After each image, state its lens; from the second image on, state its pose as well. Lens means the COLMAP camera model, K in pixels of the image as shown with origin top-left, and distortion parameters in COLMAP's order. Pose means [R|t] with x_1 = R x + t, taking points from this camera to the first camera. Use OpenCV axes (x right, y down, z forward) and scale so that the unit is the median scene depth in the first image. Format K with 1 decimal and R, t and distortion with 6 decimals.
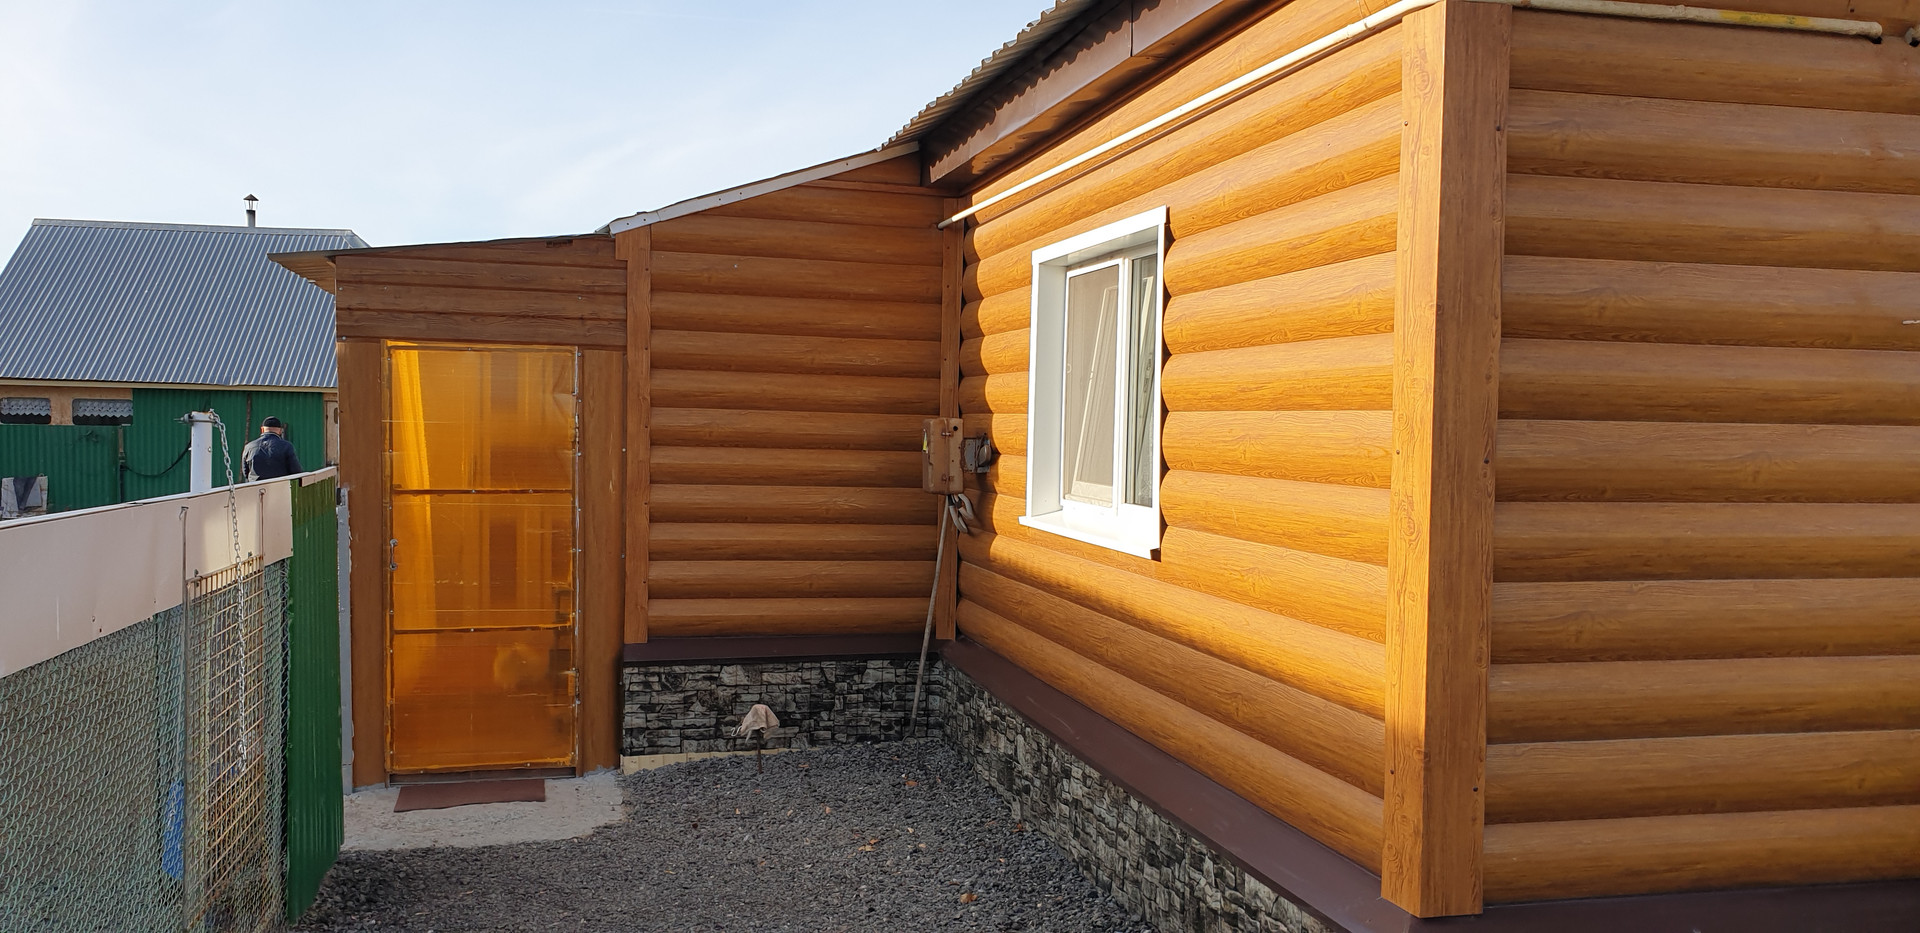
lens RADIAL K [[1545.1, 0, 958.9], [0, 1545.1, 485.3], [0, 0, 1]] dist [0.047252, -0.003064]
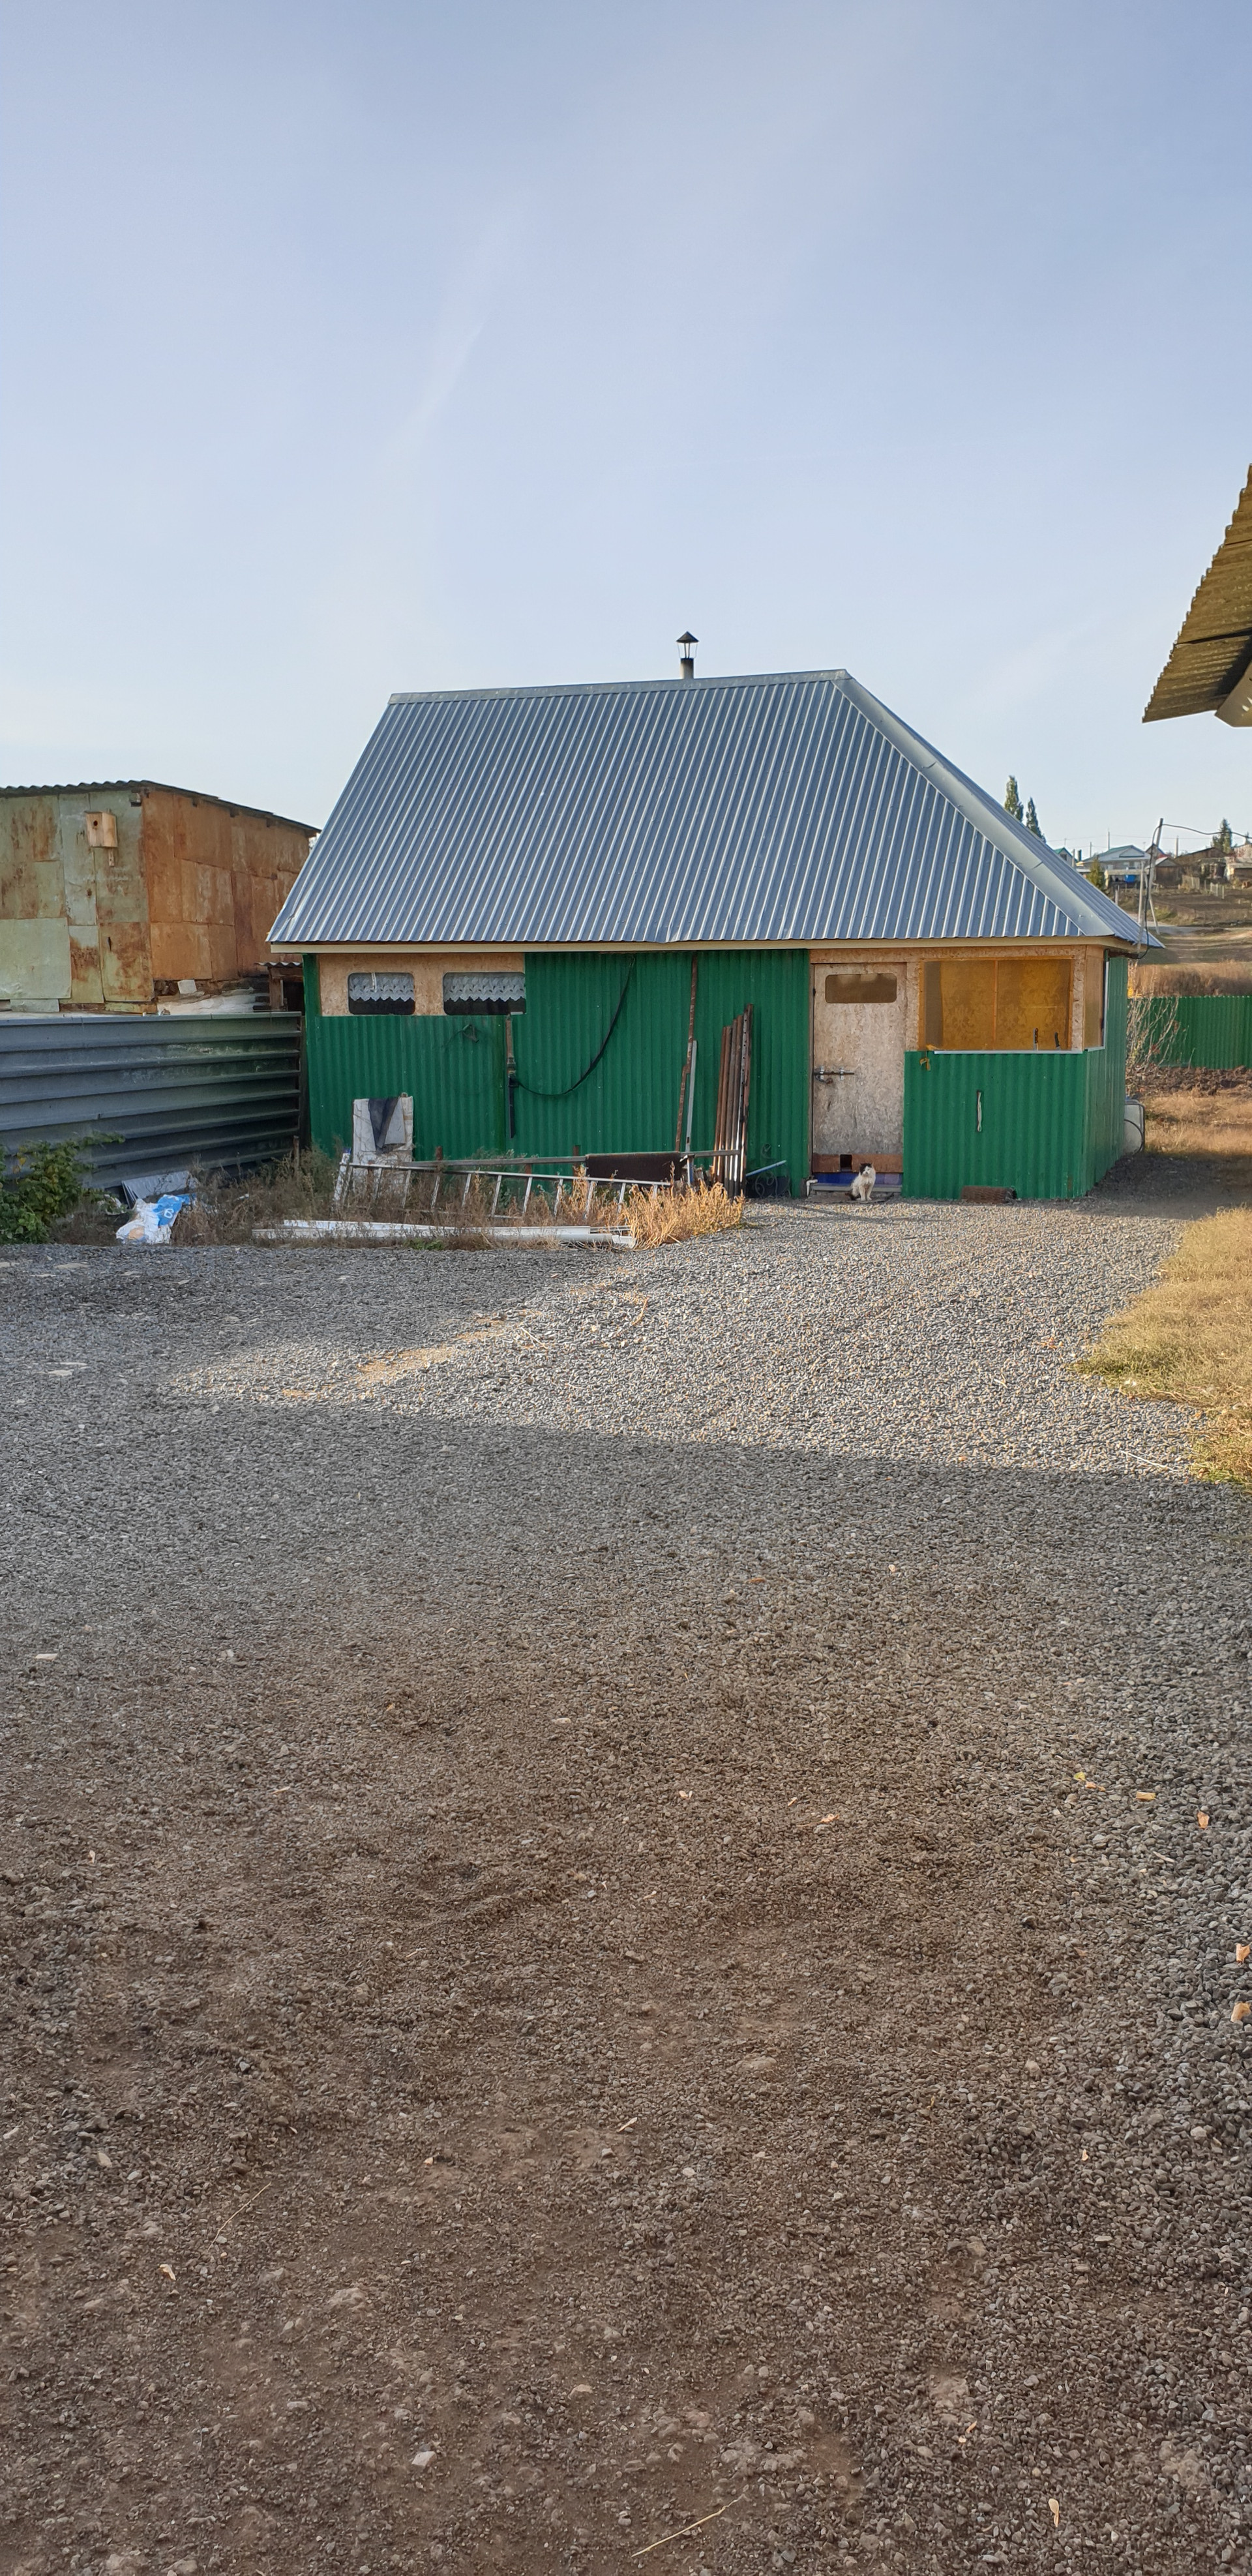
lens RADIAL K [[2080.0, 0, 633.8], [0, 2080.0, 1340.1], [0, 0, 1]] dist [0.049007, -0.042256]
pose [[0.907968, 0.044735, -0.416645, -0.140052], [0.005379, 0.992959, 0.118336, -0.007332], [0.419005, -0.109686, 0.901334, 0.261006]]
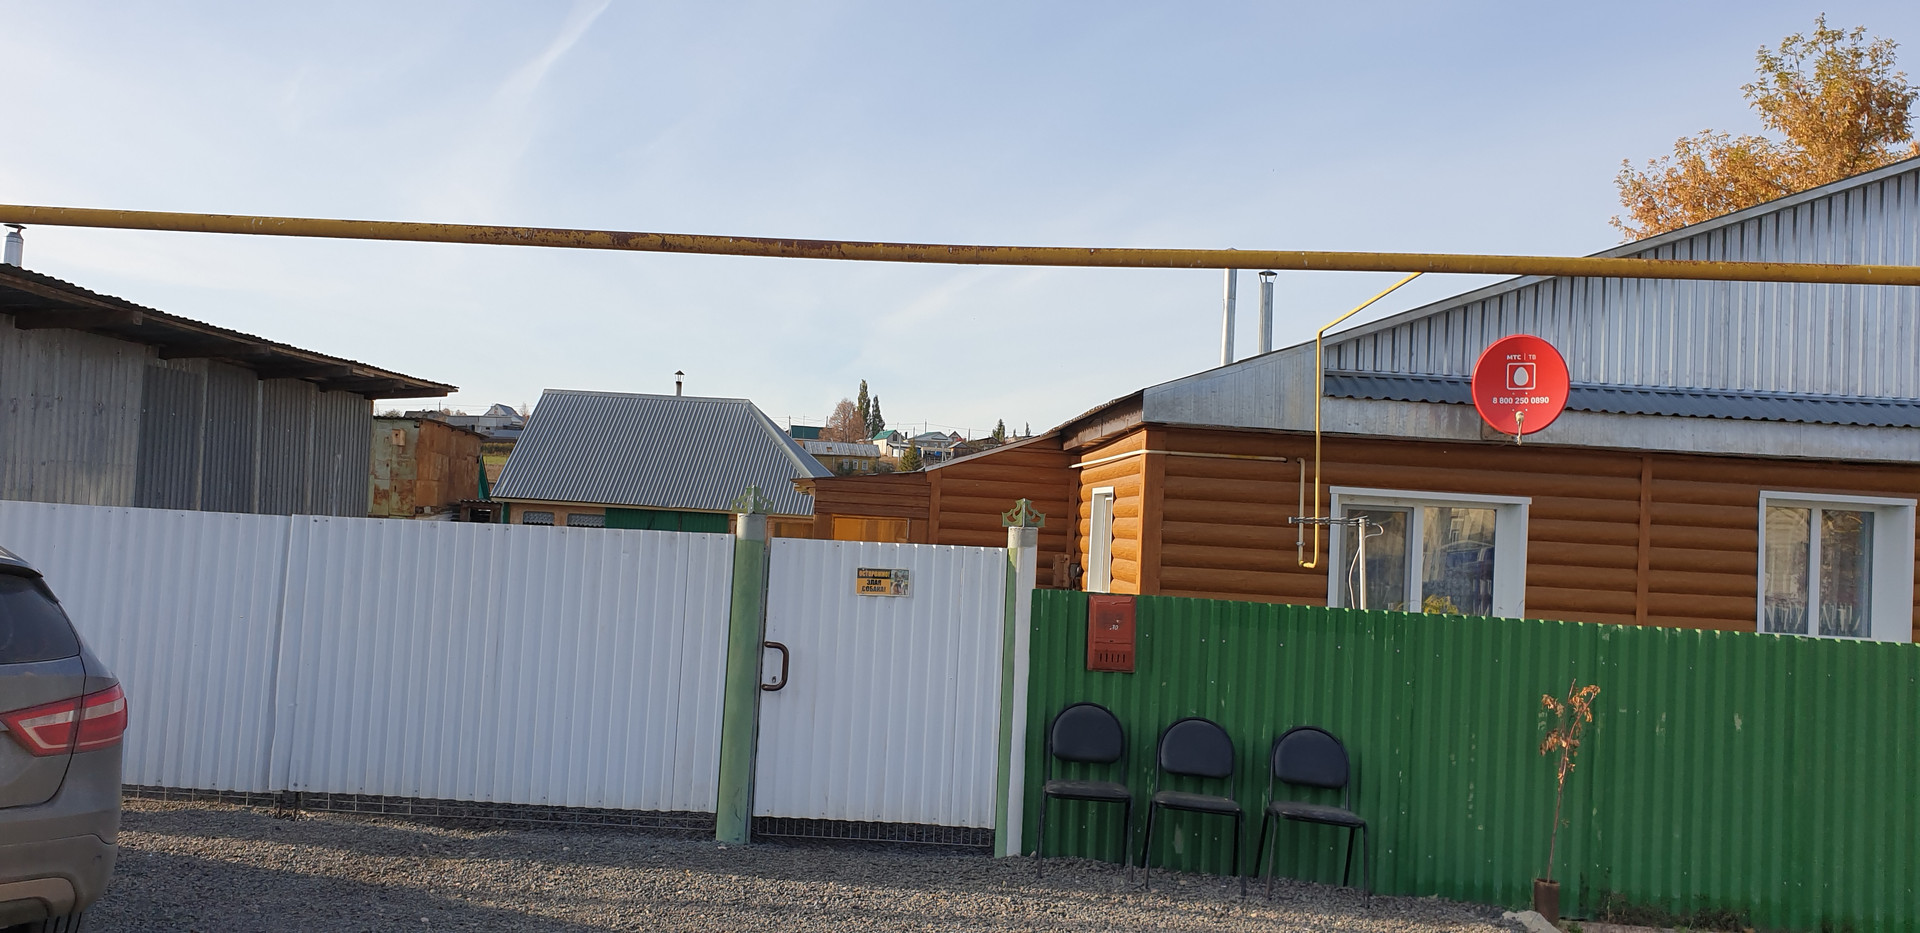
lens RADIAL K [[1550.4, 0, 1000.4], [0, 1550.4, 465.1], [0, 0, 1]] dist [0.049007, -0.042256]
pose [[0.985360, 0.026550, -0.168407, 0.085948], [-0.041337, 0.995530, -0.084918, 0.007244], [0.165400, 0.090636, 0.982053, -0.391367]]
